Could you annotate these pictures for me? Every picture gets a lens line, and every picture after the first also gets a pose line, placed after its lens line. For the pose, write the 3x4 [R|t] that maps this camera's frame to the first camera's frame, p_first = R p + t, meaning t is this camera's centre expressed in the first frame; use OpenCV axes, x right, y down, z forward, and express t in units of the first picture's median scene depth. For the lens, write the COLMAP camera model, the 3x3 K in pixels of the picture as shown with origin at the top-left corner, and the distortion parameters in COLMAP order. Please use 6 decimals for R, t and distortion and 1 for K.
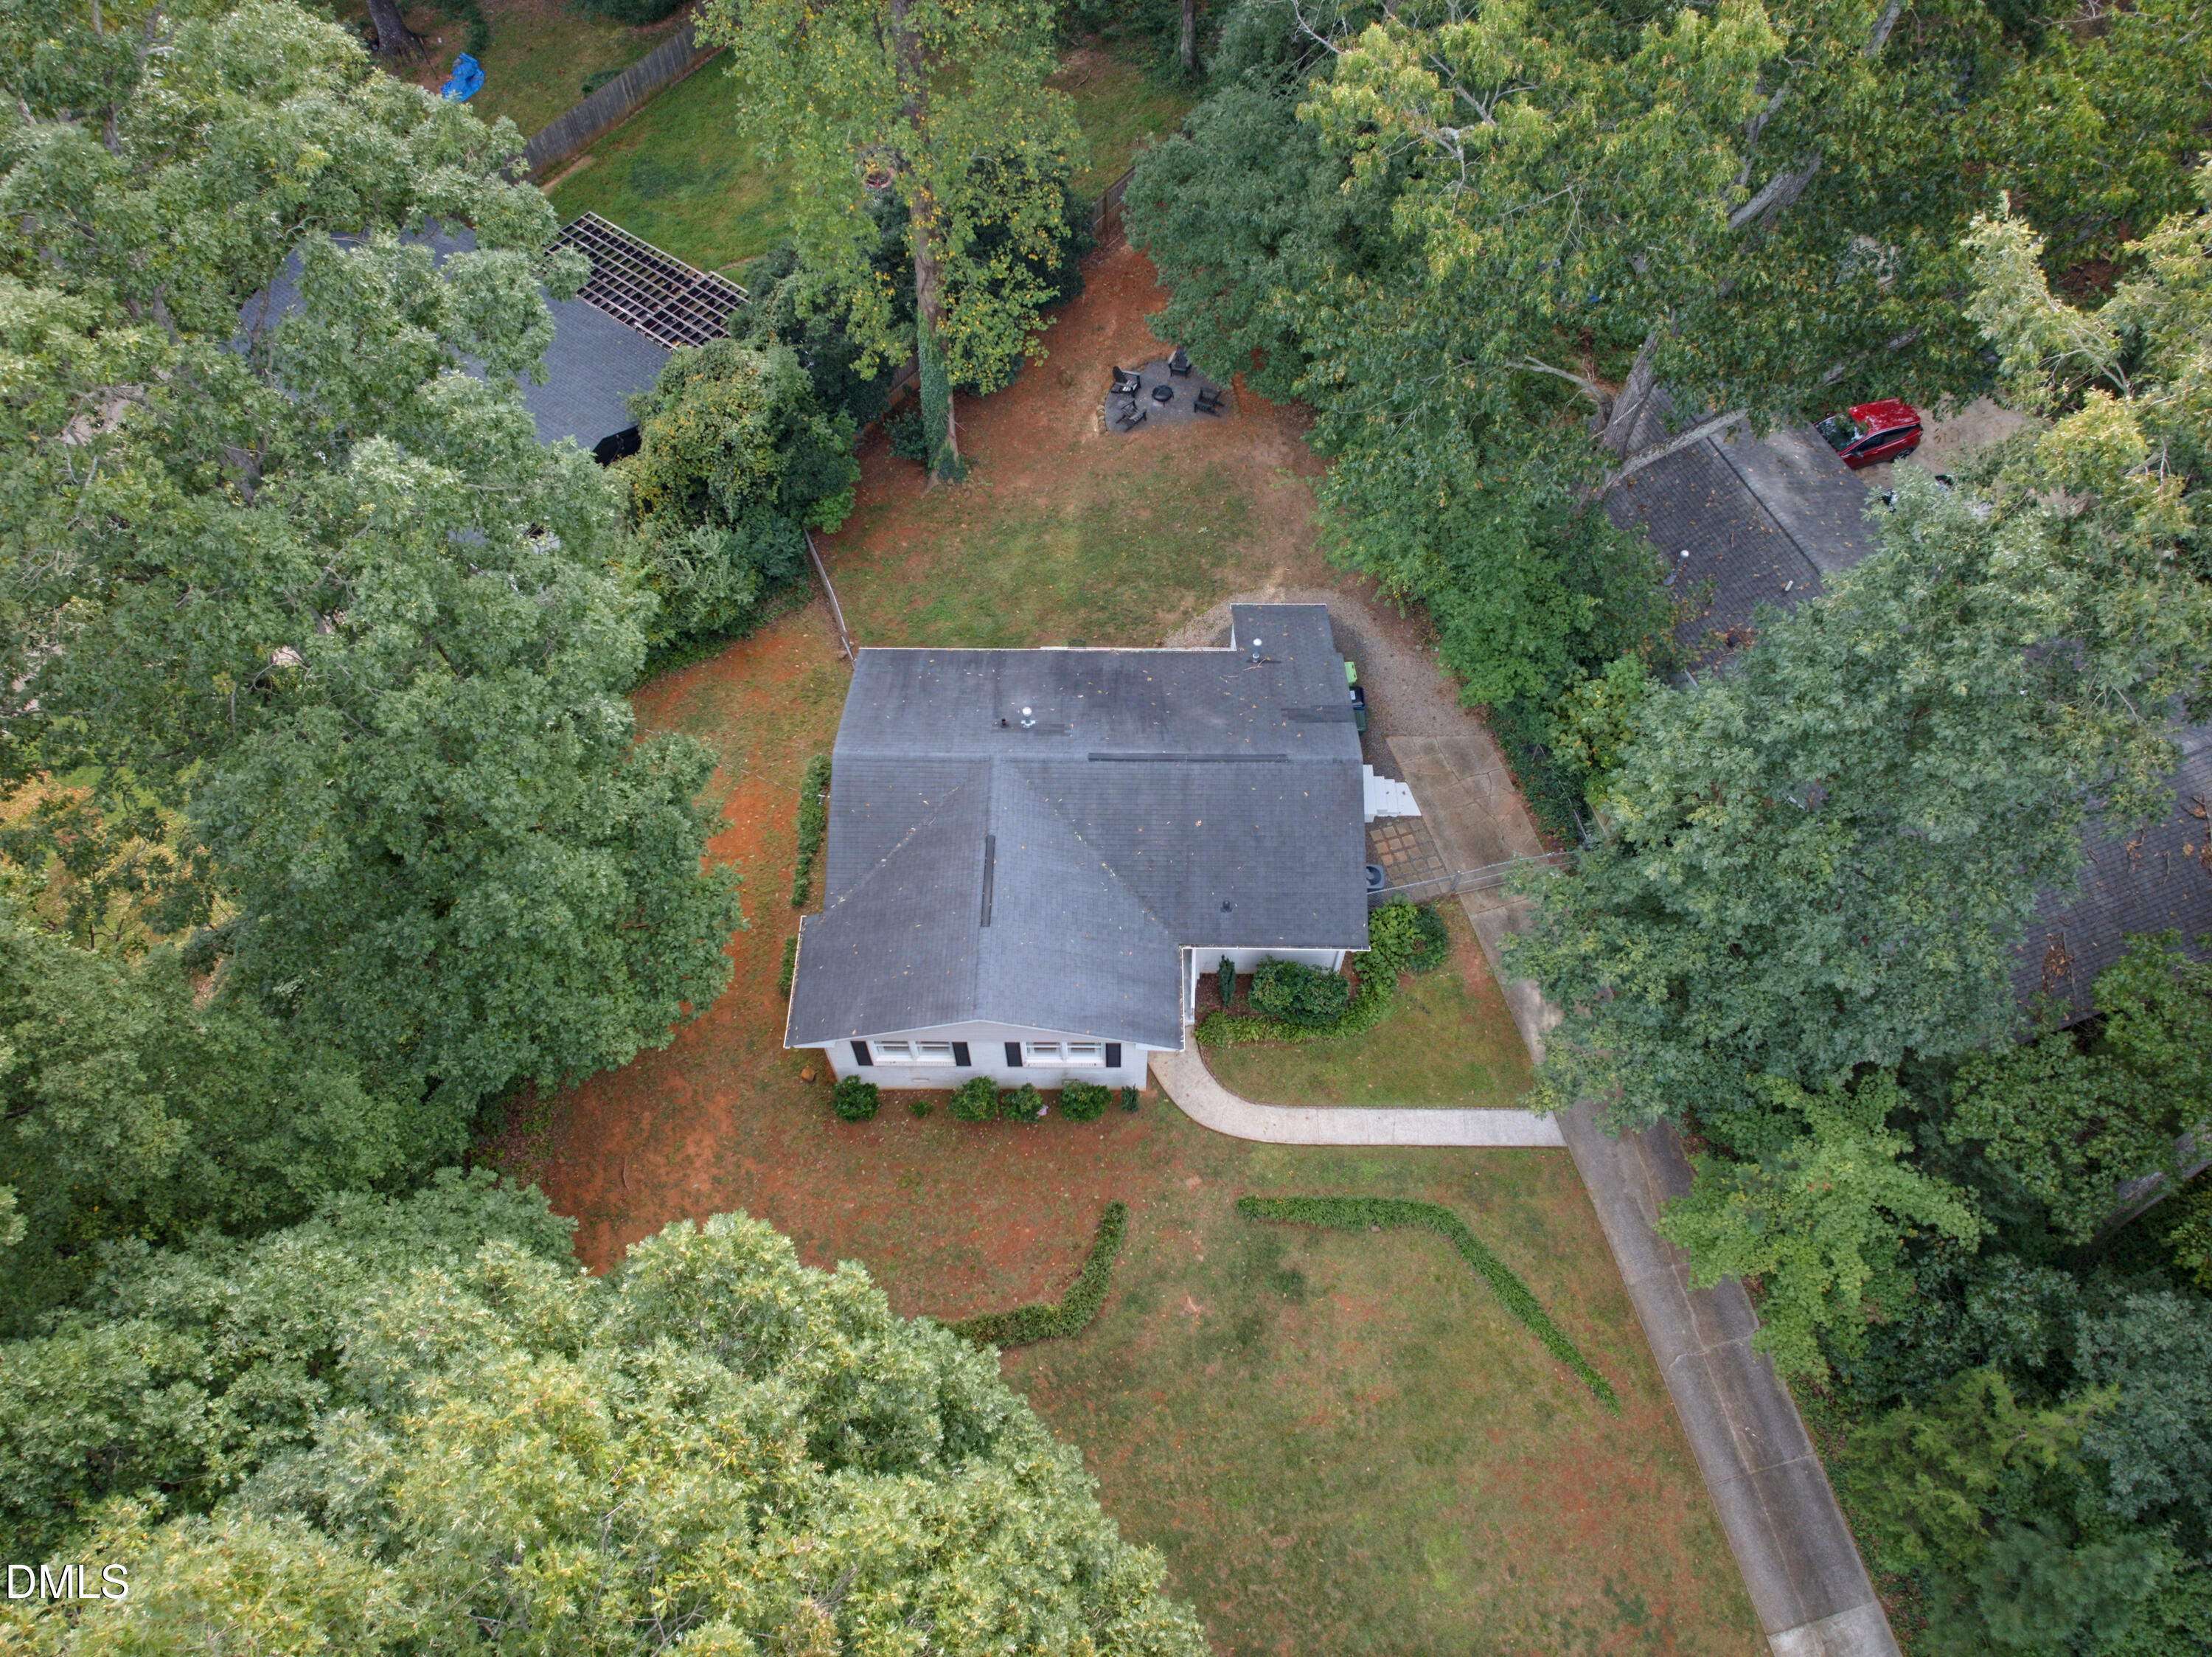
lens RADIAL K [[1525.1, 0, 1105.8], [0, 1525.1, 832.0], [0, 0, 1]] dist [-0.012476, 0.002787]
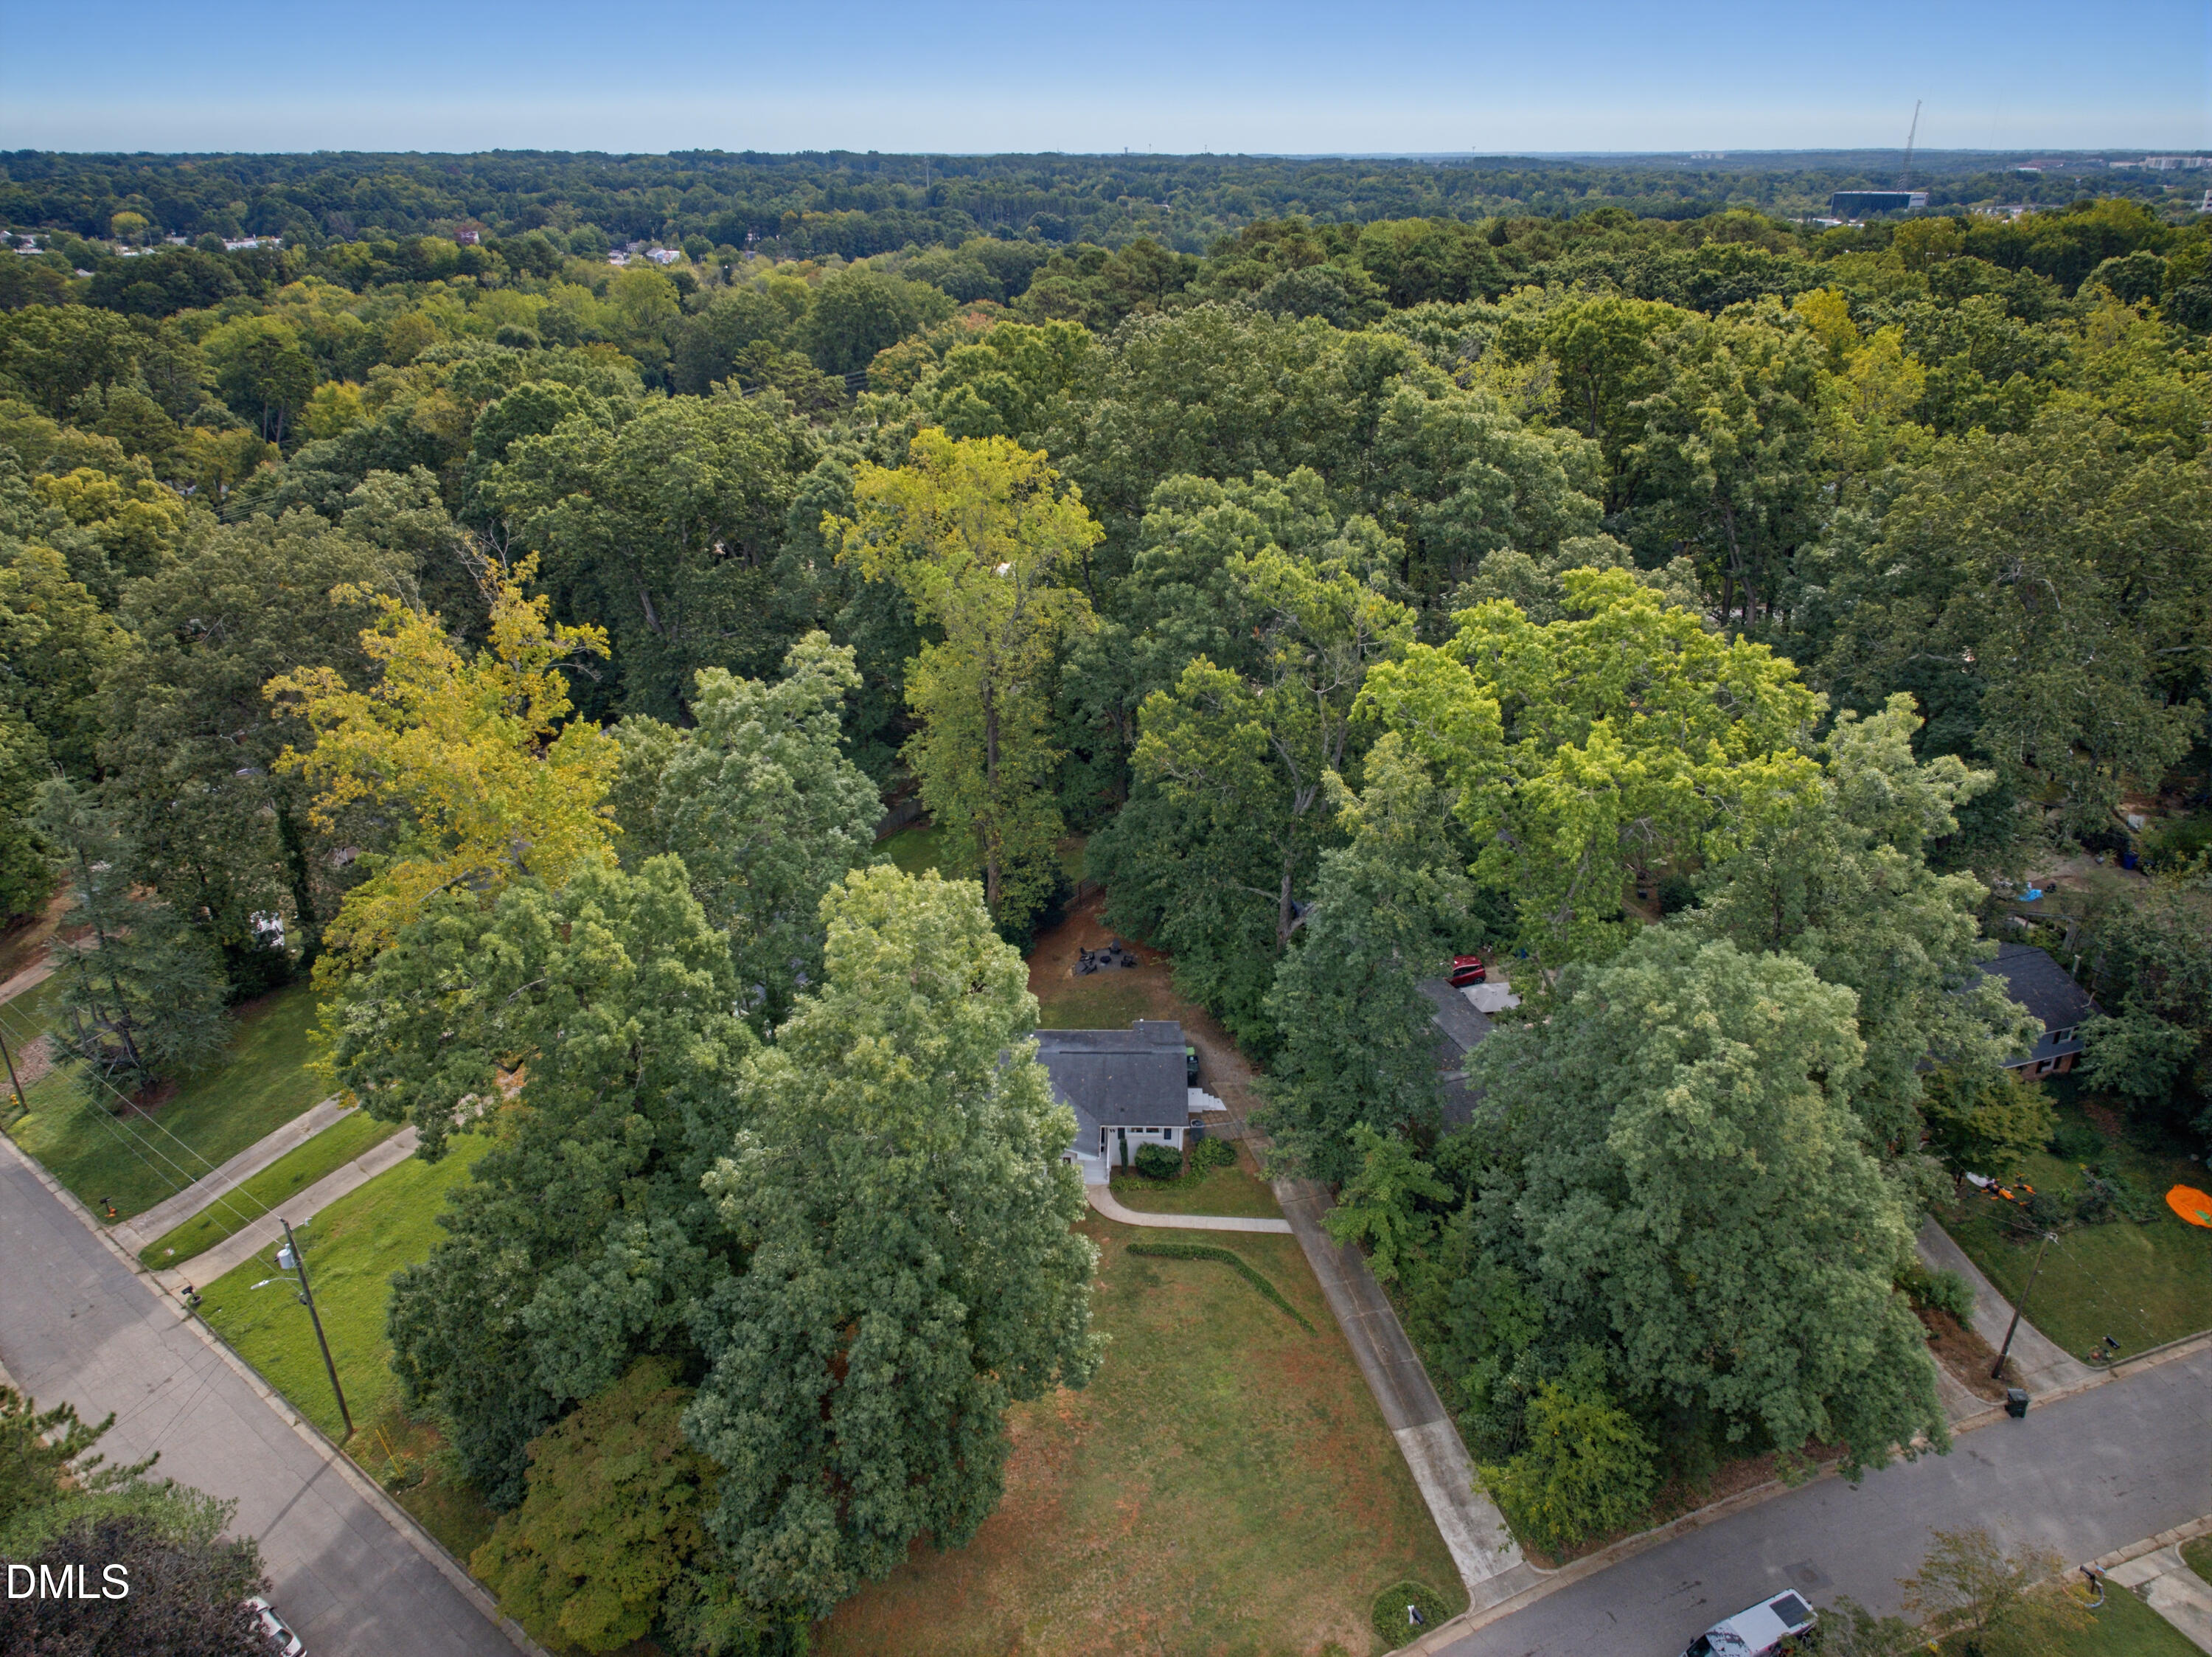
lens RADIAL K [[1525.1, 0, 1107.3], [0, 1525.1, 815.0], [0, 0, 1]] dist [-0.012476, 0.002787]
pose [[0.999961, 0.003998, -0.007919, 0.074755], [-0.007778, 0.824419, -0.565927, 0.927027], [0.004266, 0.565966, 0.824417, -1.005721]]
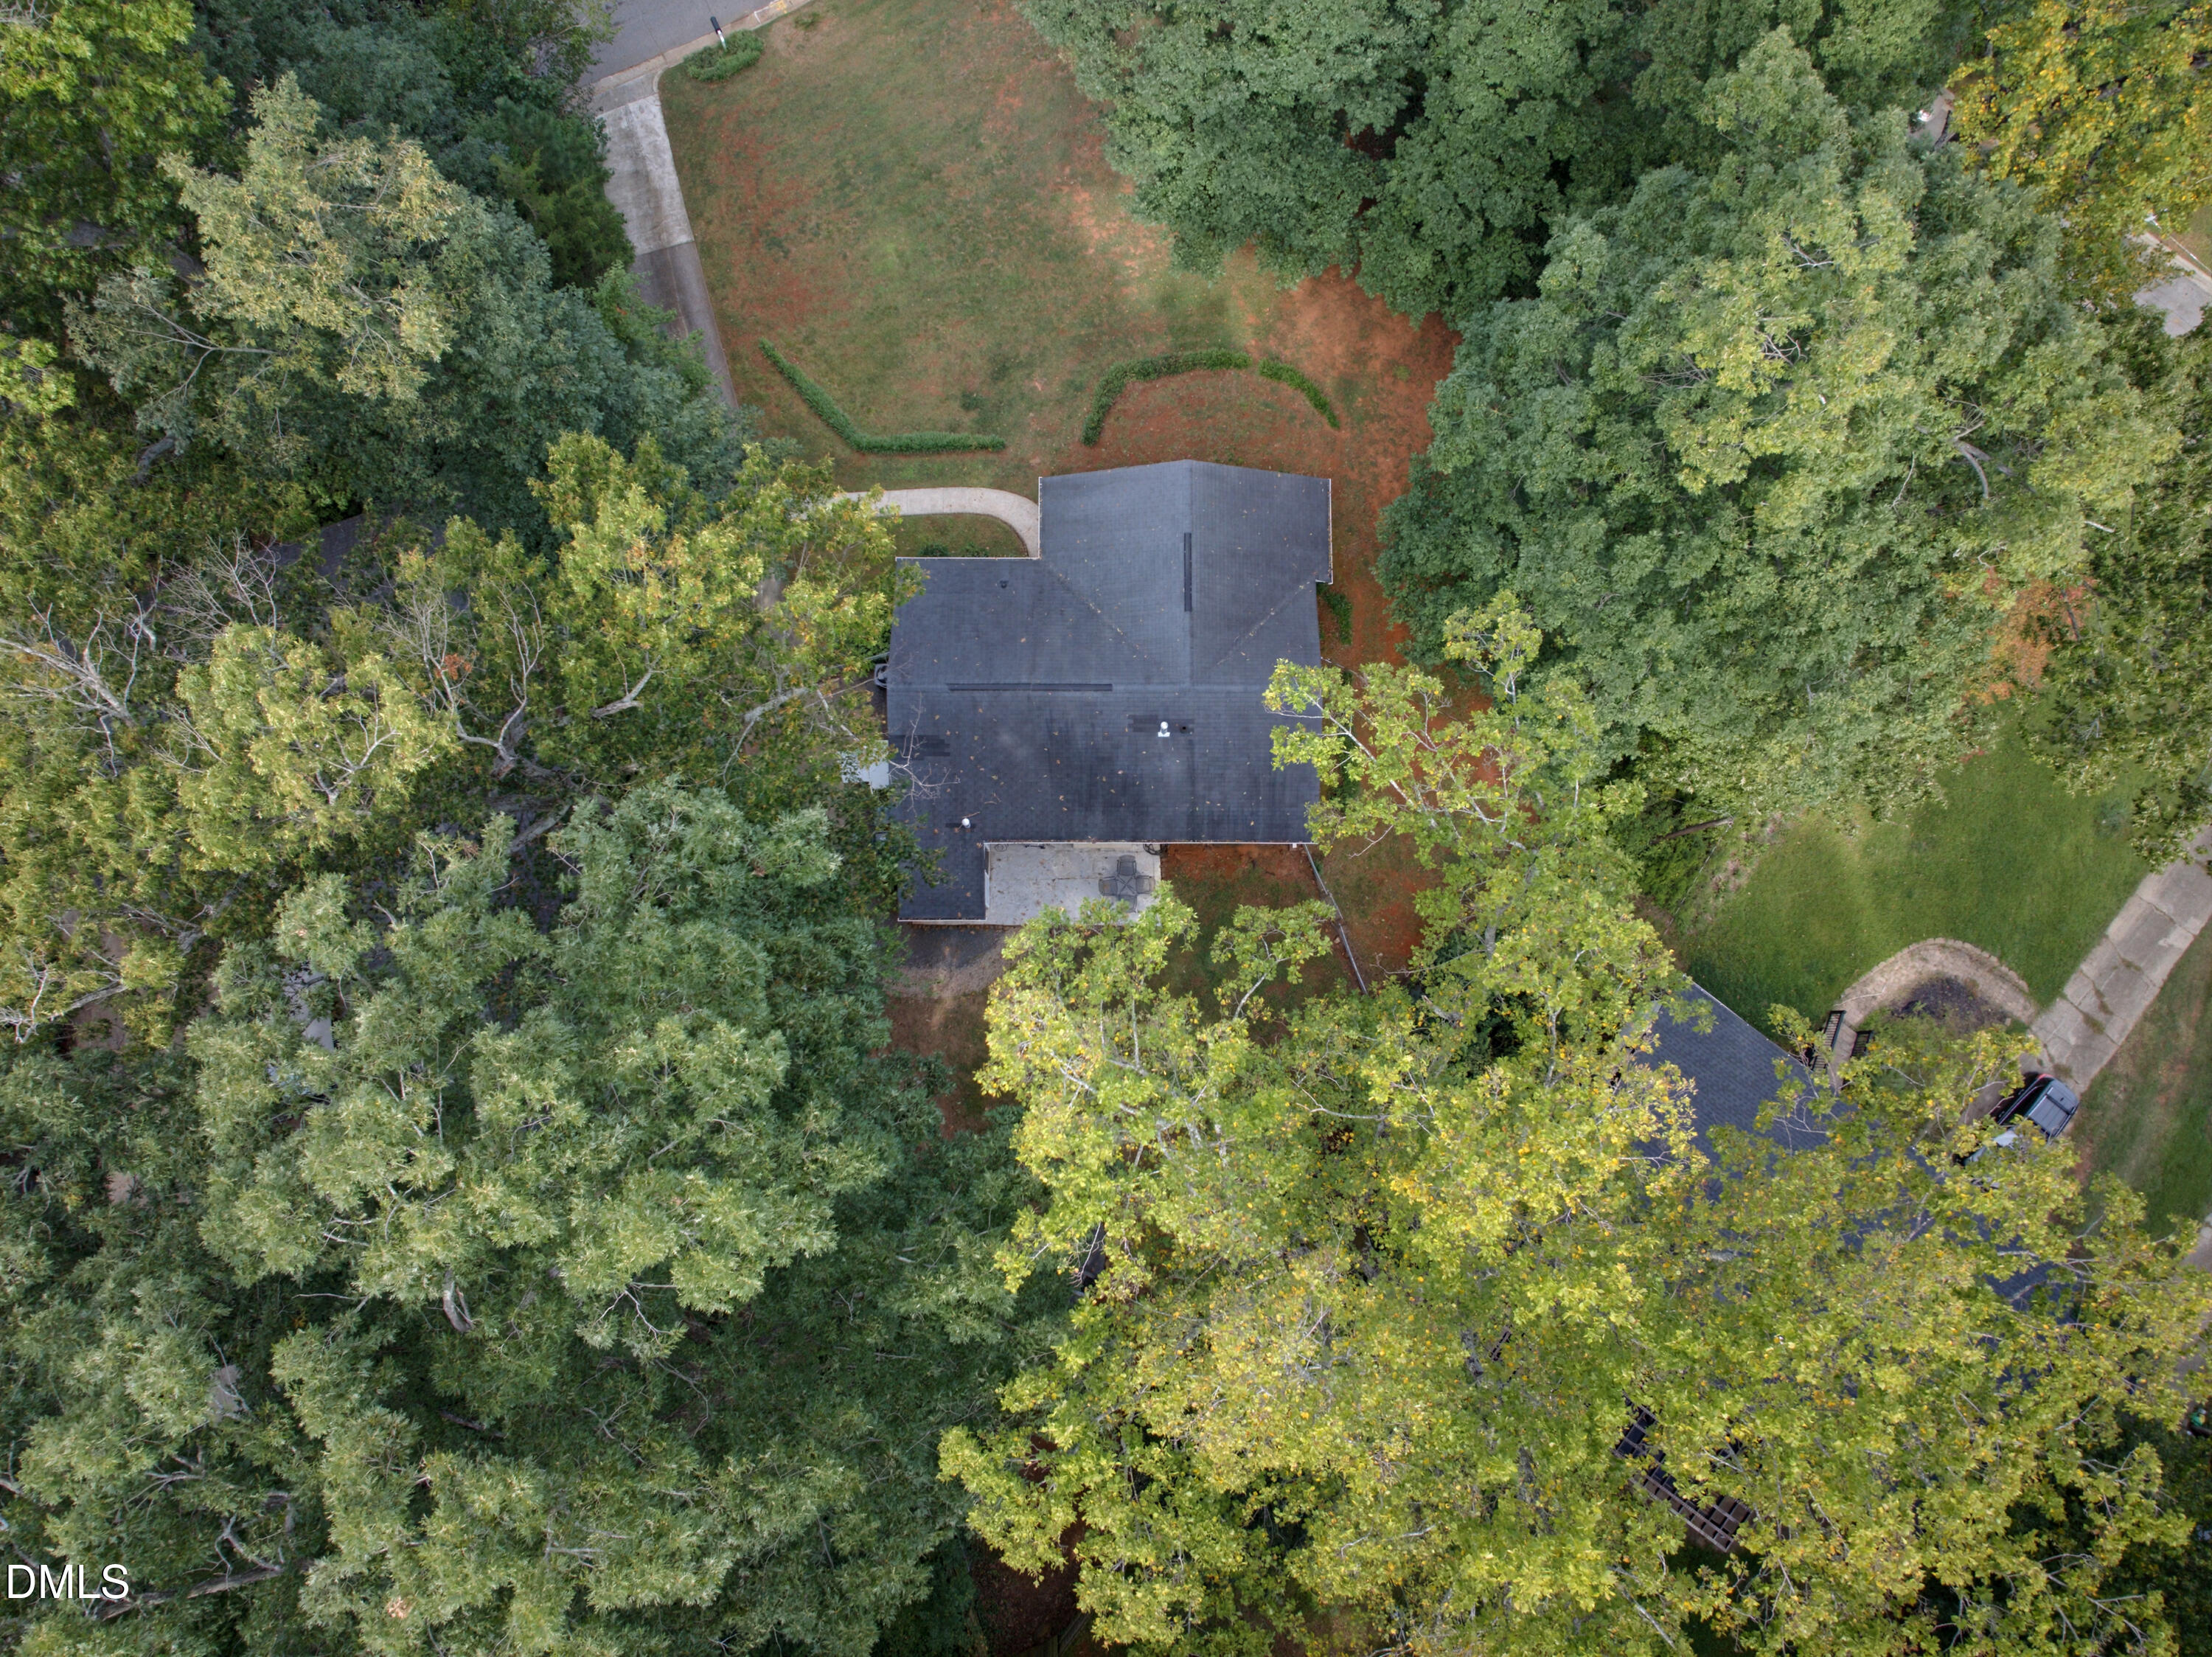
lens RADIAL K [[1525.1, 0, 1102.3], [0, 1525.1, 826.1], [0, 0, 1]] dist [-0.012476, 0.002787]
pose [[-0.999759, 0.015348, 0.015682, -0.021526], [-0.001338, -0.755961, 0.654615, -0.962624], [0.021902, 0.654436, 0.755800, 0.164453]]
